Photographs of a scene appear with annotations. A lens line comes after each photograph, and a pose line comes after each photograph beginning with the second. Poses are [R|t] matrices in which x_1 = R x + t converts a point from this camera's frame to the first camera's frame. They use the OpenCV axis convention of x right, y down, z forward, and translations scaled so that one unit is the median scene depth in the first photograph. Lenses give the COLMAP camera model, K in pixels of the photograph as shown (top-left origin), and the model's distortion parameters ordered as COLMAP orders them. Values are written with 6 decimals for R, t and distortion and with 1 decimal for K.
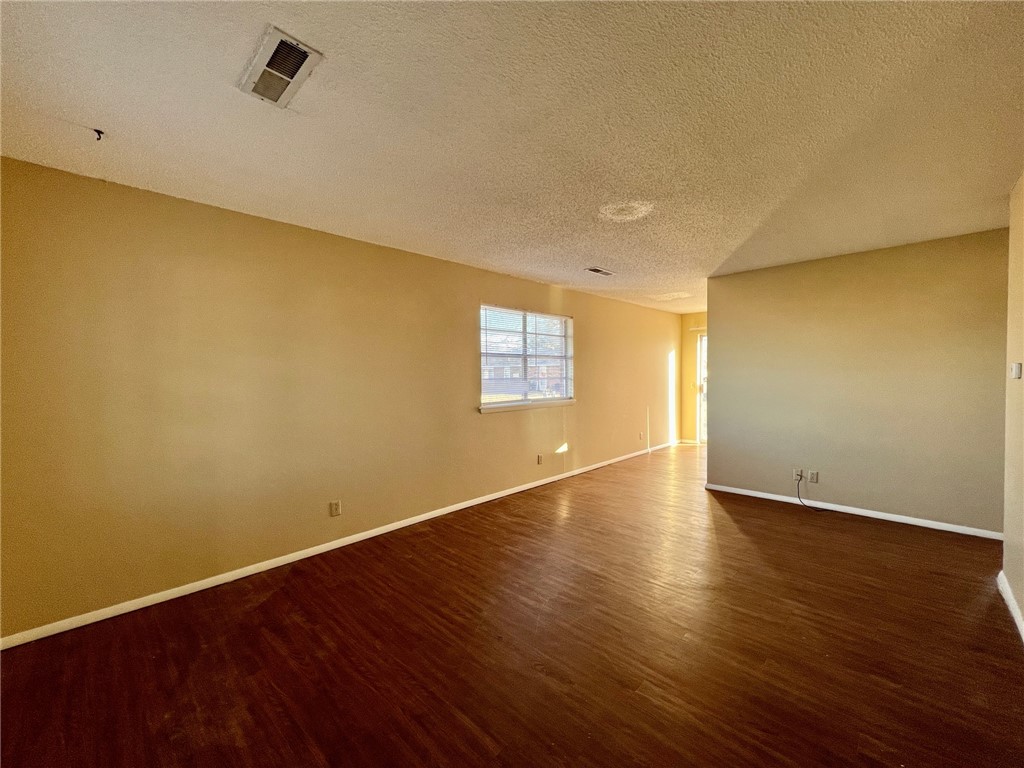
lens RADIAL K [[415.9, 0, 513.9], [0, 415.9, 378.5], [0, 0, 1]] dist [0.003691, 0.000418]
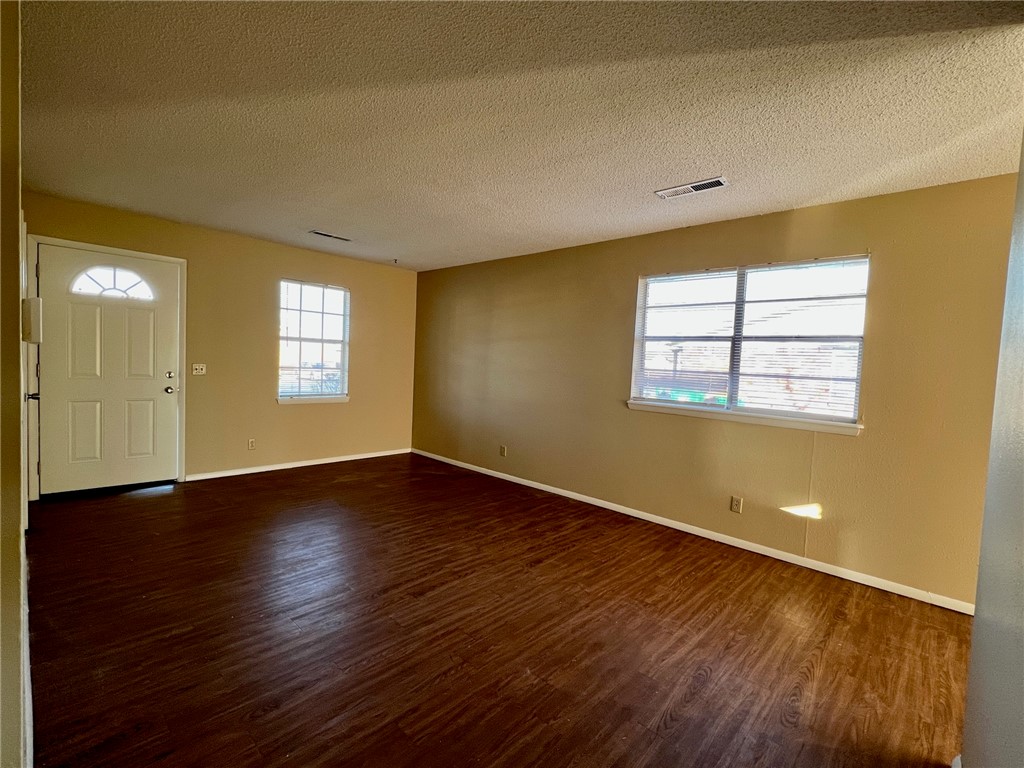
lens RADIAL K [[463.1, 0, 514.3], [0, 463.1, 383.9], [0, 0, 1]] dist [0.002713, 0.000140]
pose [[0.012789, 0.056241, -0.998335, 0.886765], [-0.059498, 0.996691, 0.055386, -0.004497], [0.998146, 0.058691, 0.016093, 0.778960]]
